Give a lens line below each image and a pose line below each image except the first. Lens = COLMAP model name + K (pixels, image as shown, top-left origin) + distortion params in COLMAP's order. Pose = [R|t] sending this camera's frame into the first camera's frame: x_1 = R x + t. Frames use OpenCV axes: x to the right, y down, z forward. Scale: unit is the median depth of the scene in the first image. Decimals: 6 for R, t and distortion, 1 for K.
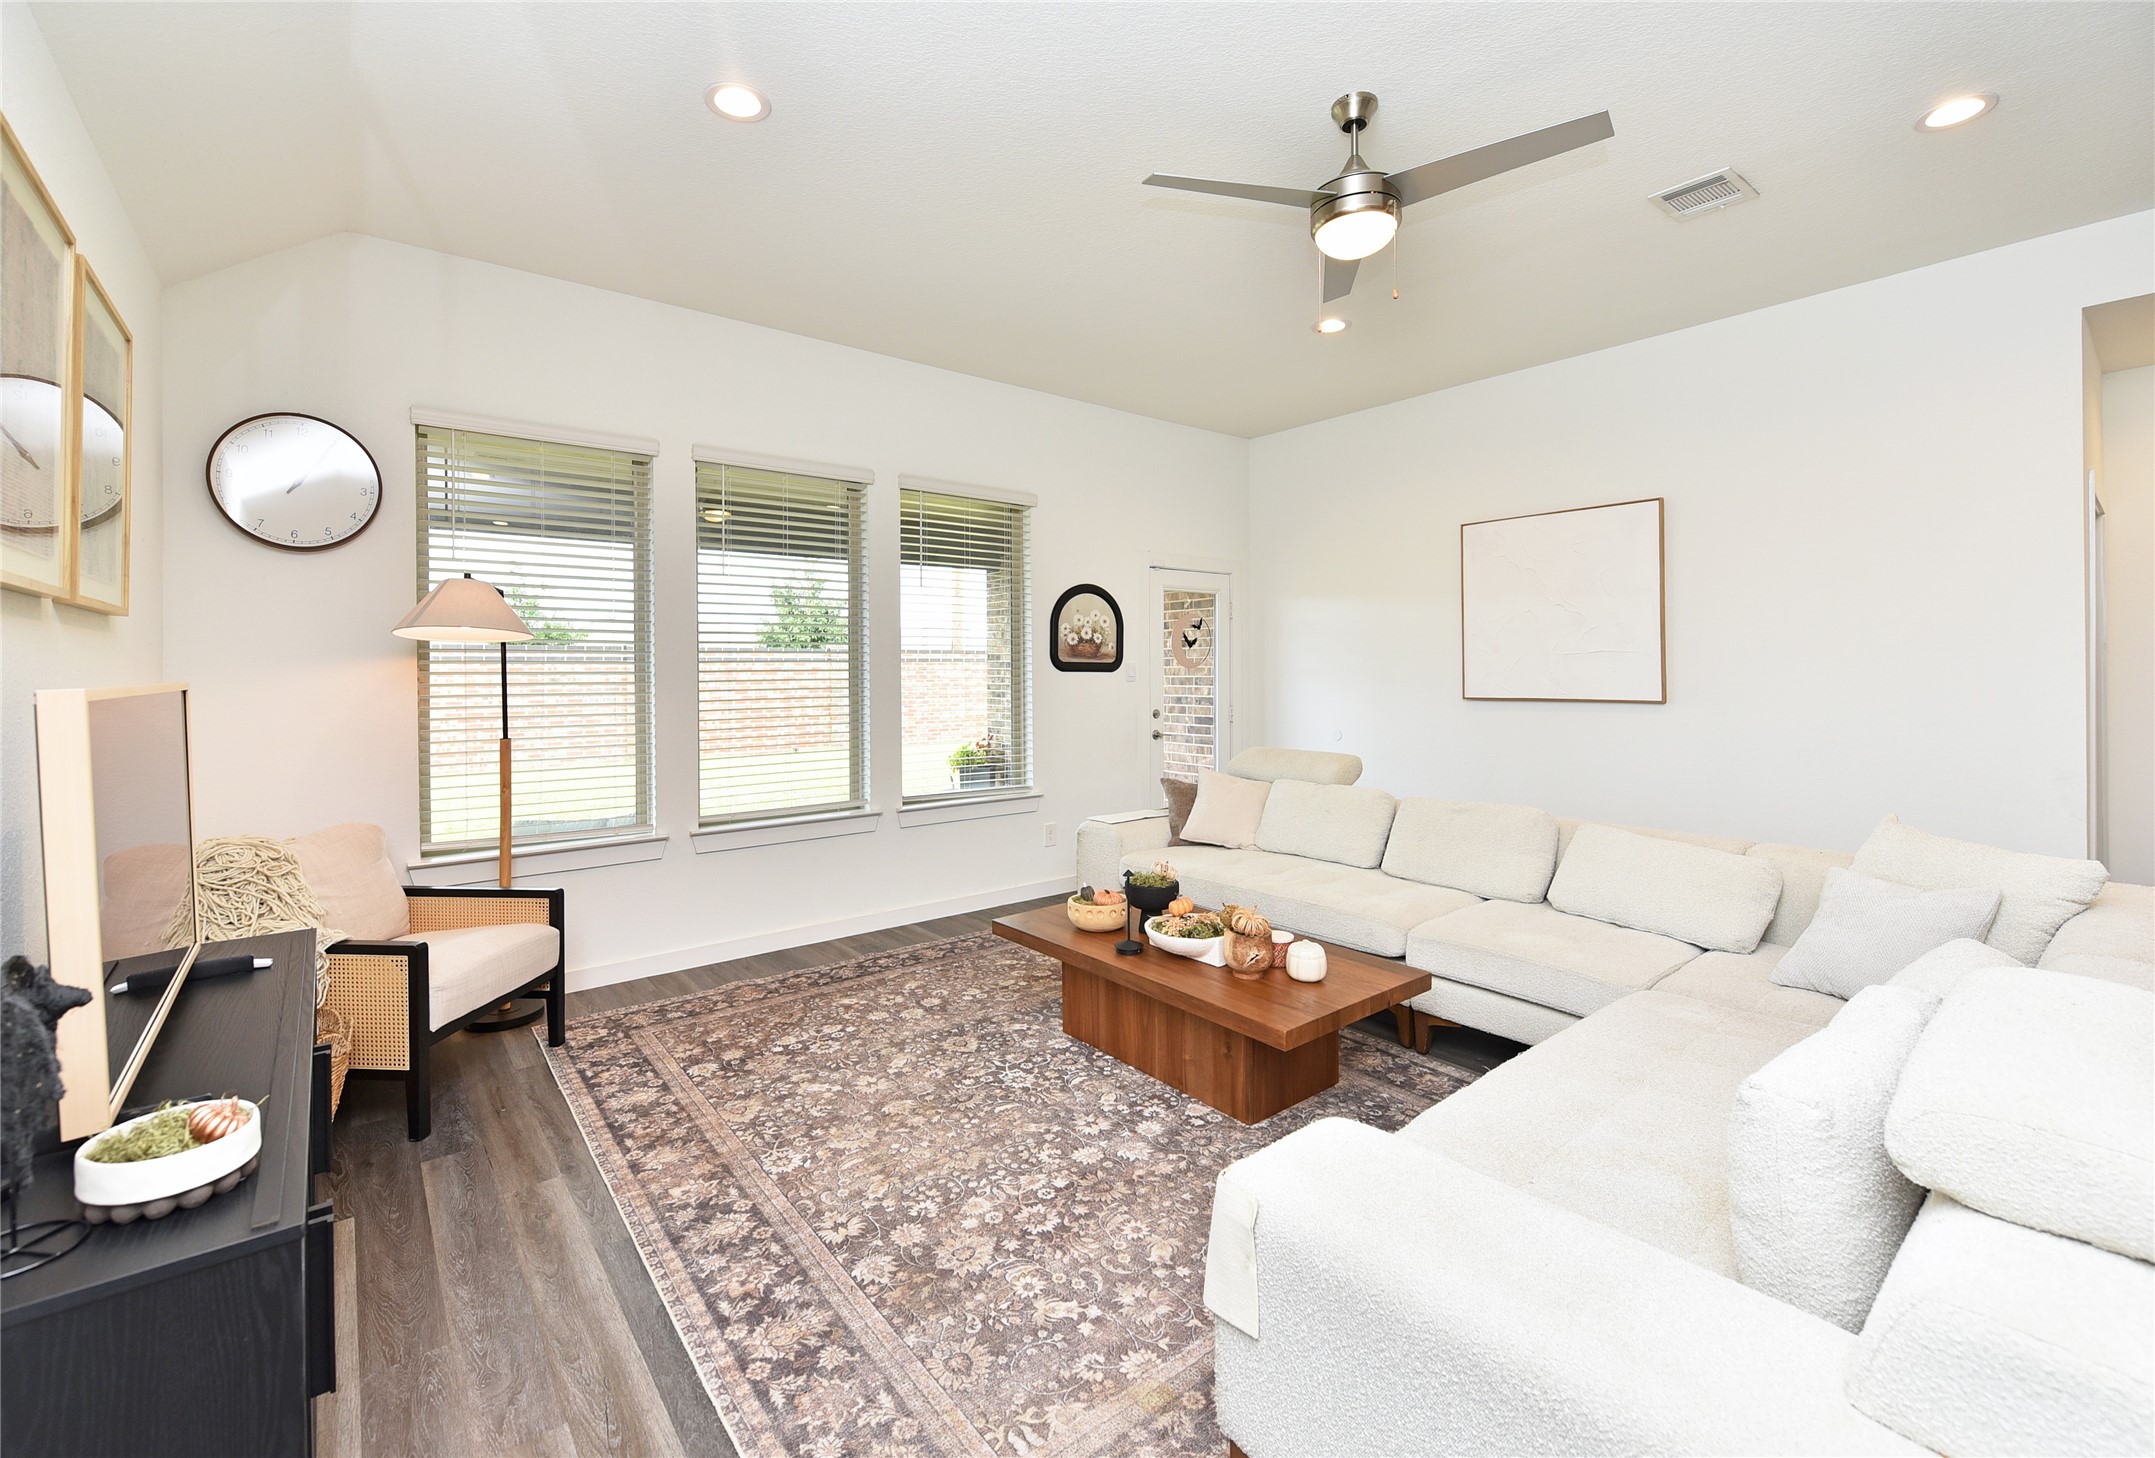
lens RADIAL K [[903.2, 0, 1063.5], [0, 903.2, 662.2], [0, 0, 1]] dist [-0.003733, -0.000247]
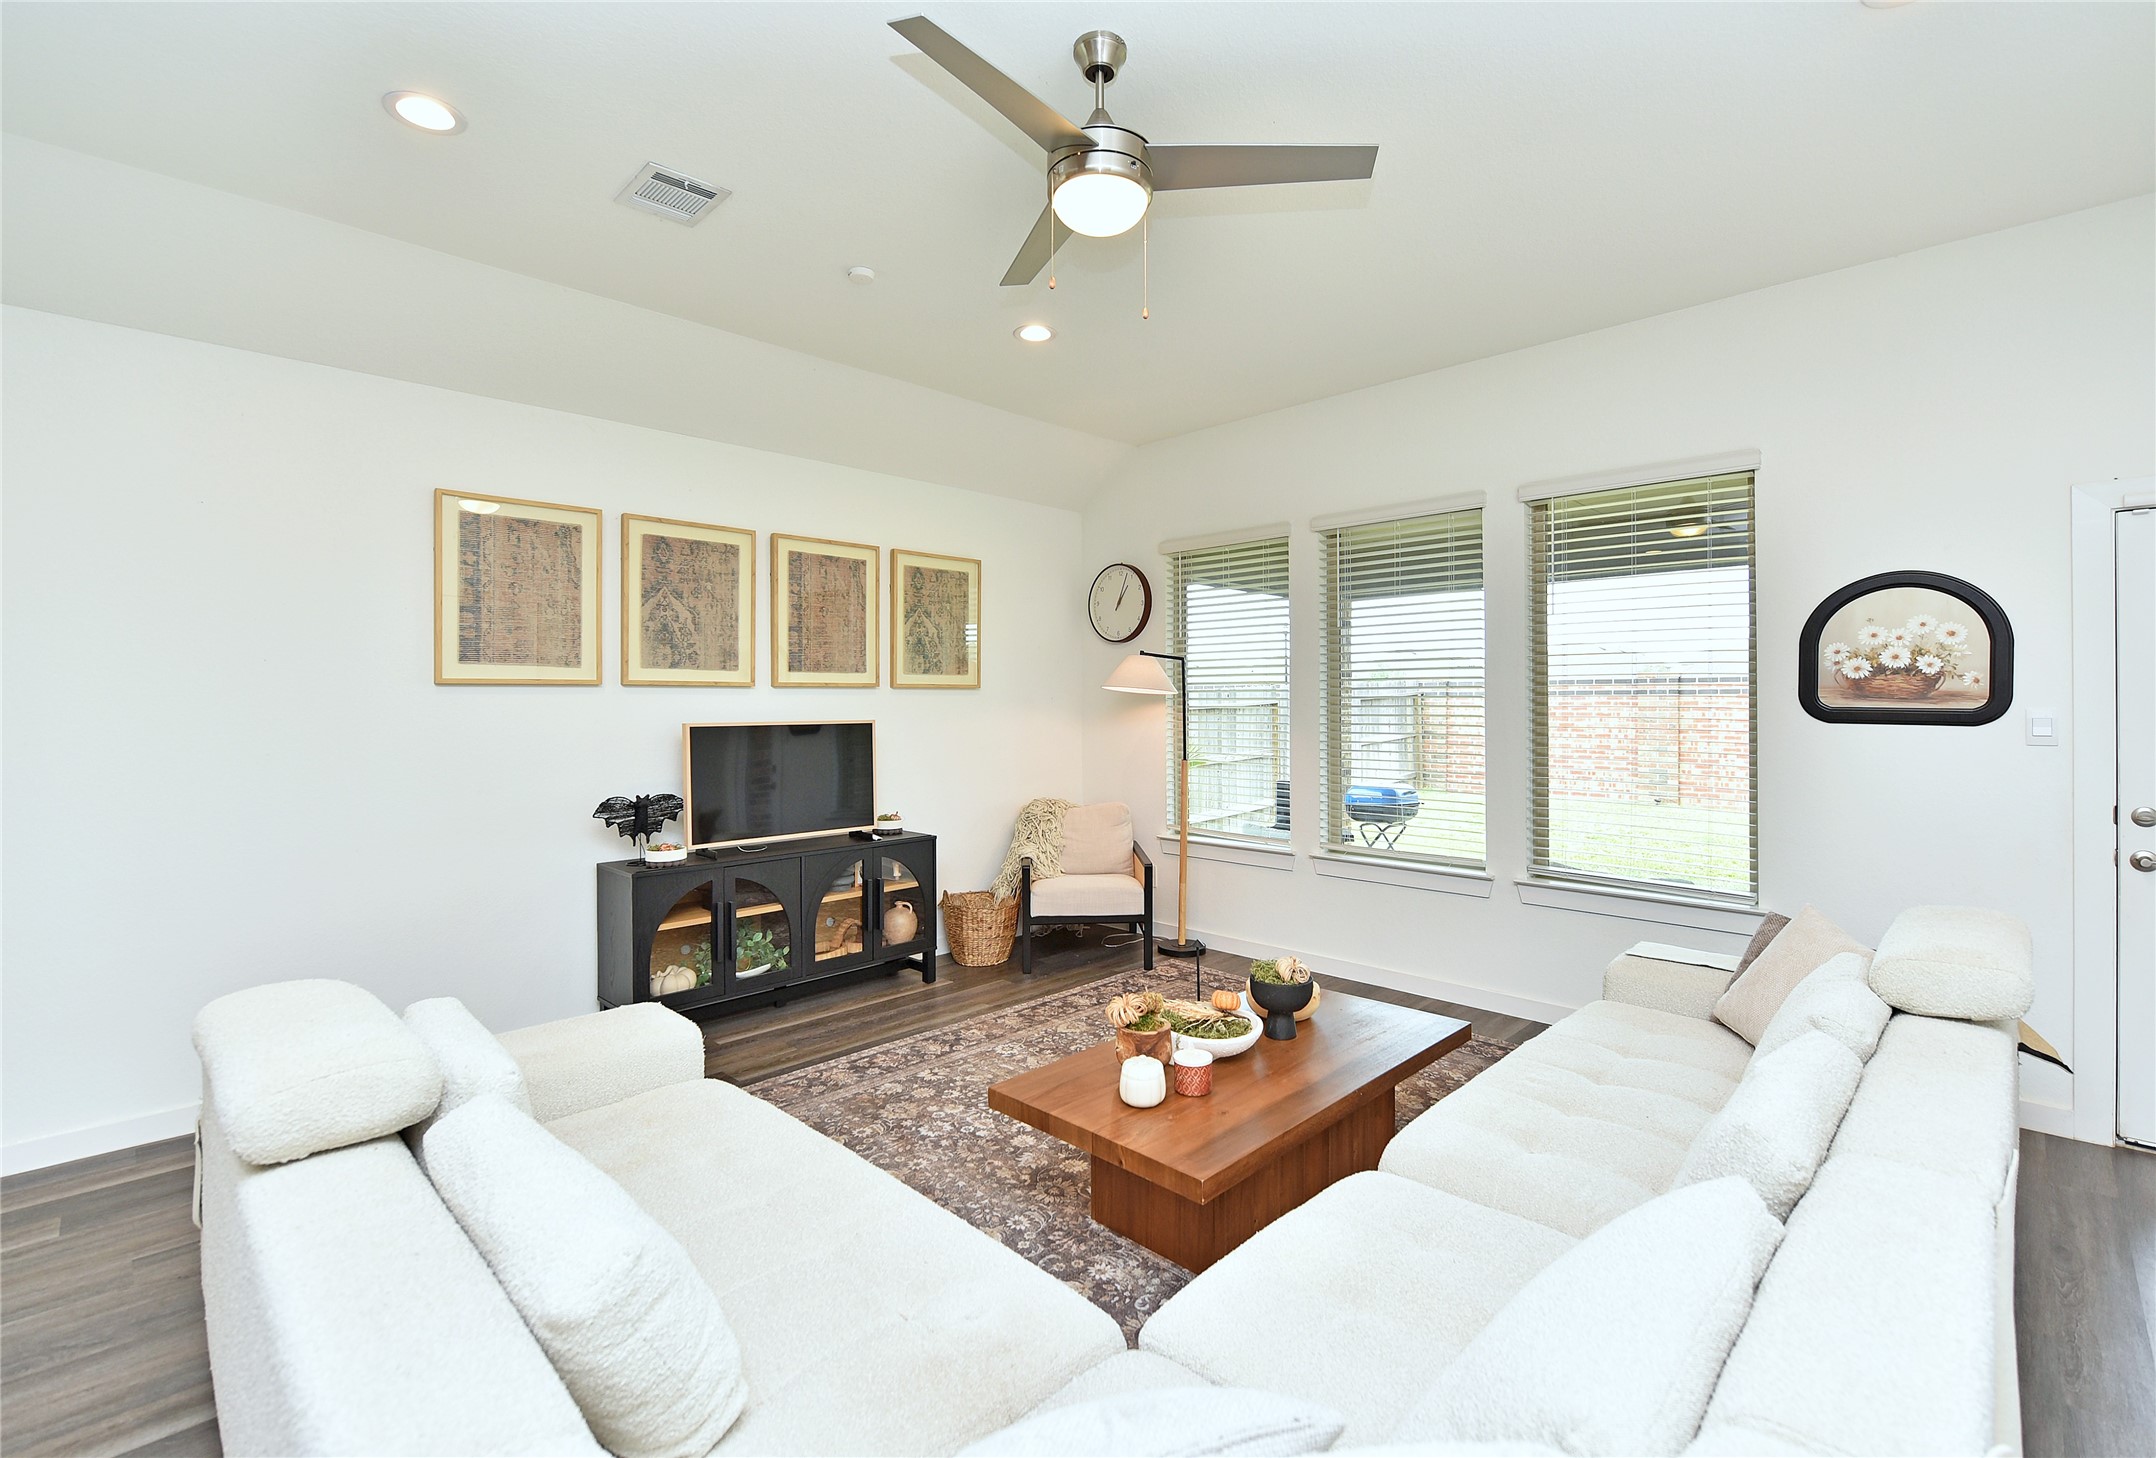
lens RADIAL K [[947.3, 0, 1080.2], [0, 947.3, 724.8], [0, 0, 1]] dist [0.003735, 0.000106]
pose [[0.121811, 0.032585, -0.992018, 1.127951], [0.013159, 0.999320, 0.034441, -0.034213], [0.992466, -0.017249, 0.121299, 0.845443]]
